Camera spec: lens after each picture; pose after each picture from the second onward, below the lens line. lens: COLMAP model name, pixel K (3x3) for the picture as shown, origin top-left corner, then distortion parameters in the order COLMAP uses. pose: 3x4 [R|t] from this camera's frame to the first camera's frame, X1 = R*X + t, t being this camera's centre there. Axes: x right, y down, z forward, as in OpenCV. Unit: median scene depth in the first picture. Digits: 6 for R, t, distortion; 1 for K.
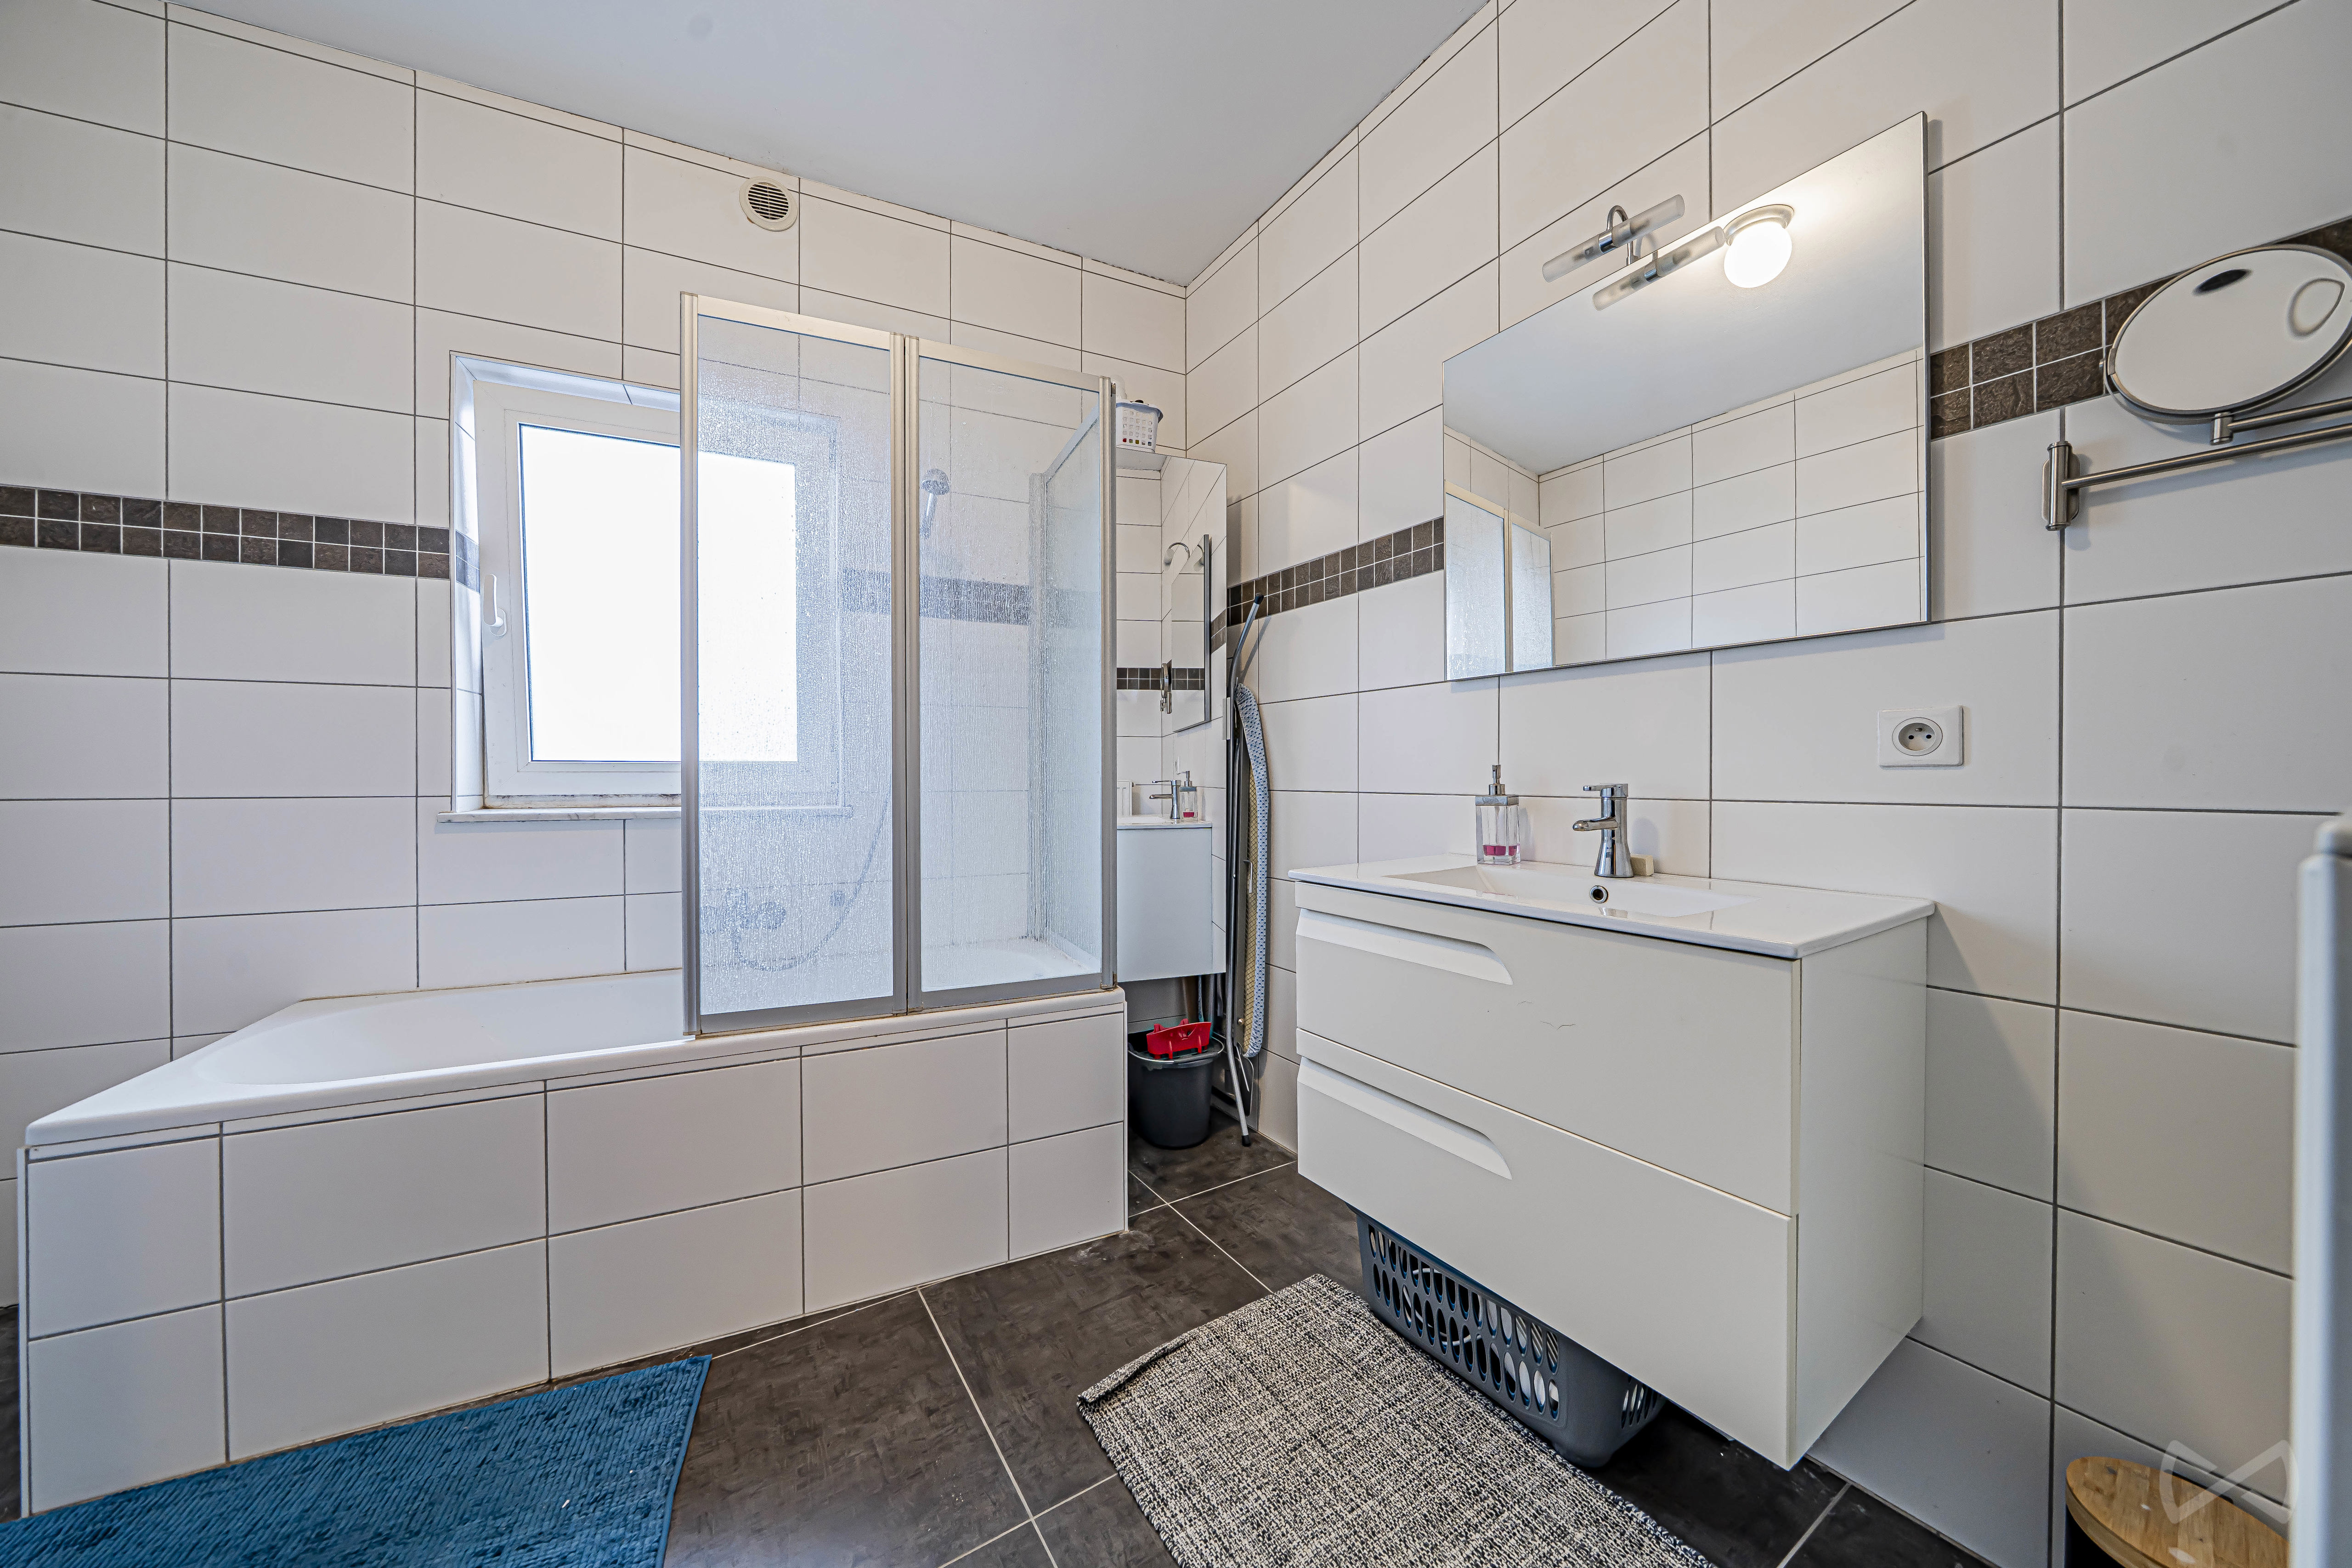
lens RADIAL K [[791.9, 0, 1172.4], [0, 791.9, 778.7], [0, 0, 1]] dist [-0.007726, -0.000004]
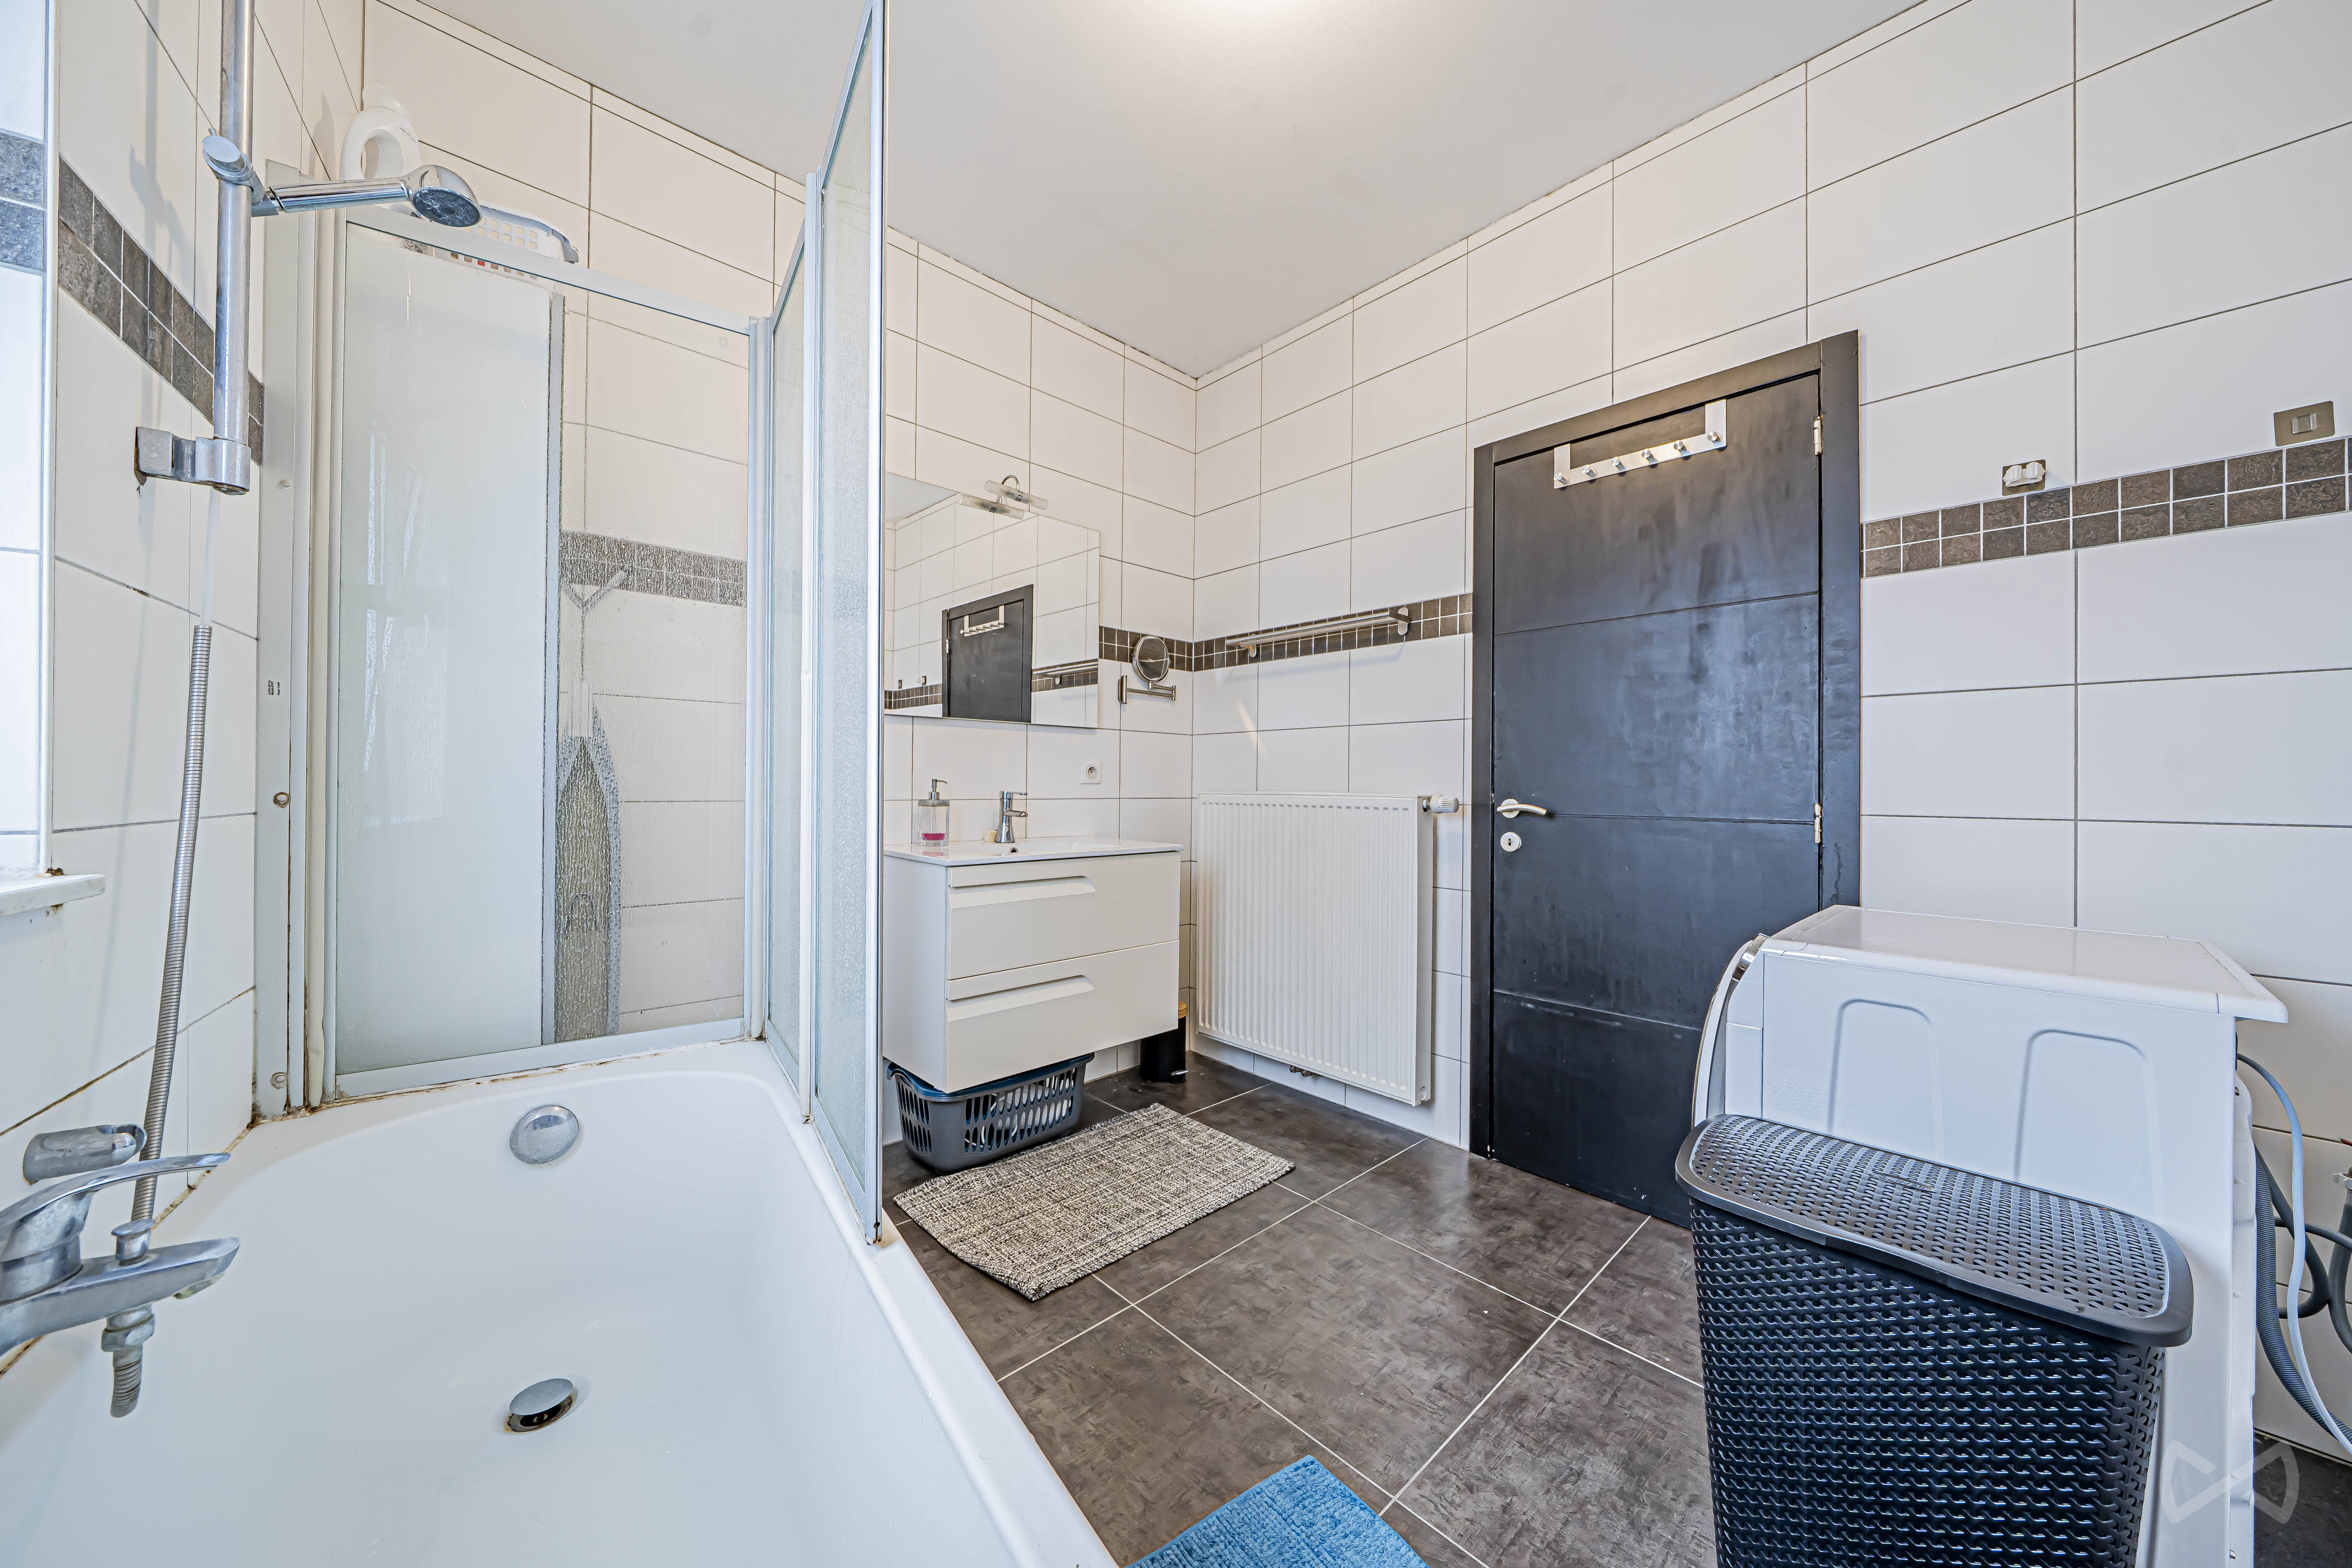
lens RADIAL K [[791.9, 0, 1170.5], [0, 791.9, 786.5], [0, 0, 1]] dist [-0.007726, -0.000004]
pose [[0.161516, -0.004060, -0.986862, 0.706527], [-0.013157, 0.999894, -0.006267, 0.001370], [0.986782, 0.013997, 0.161446, 0.467521]]
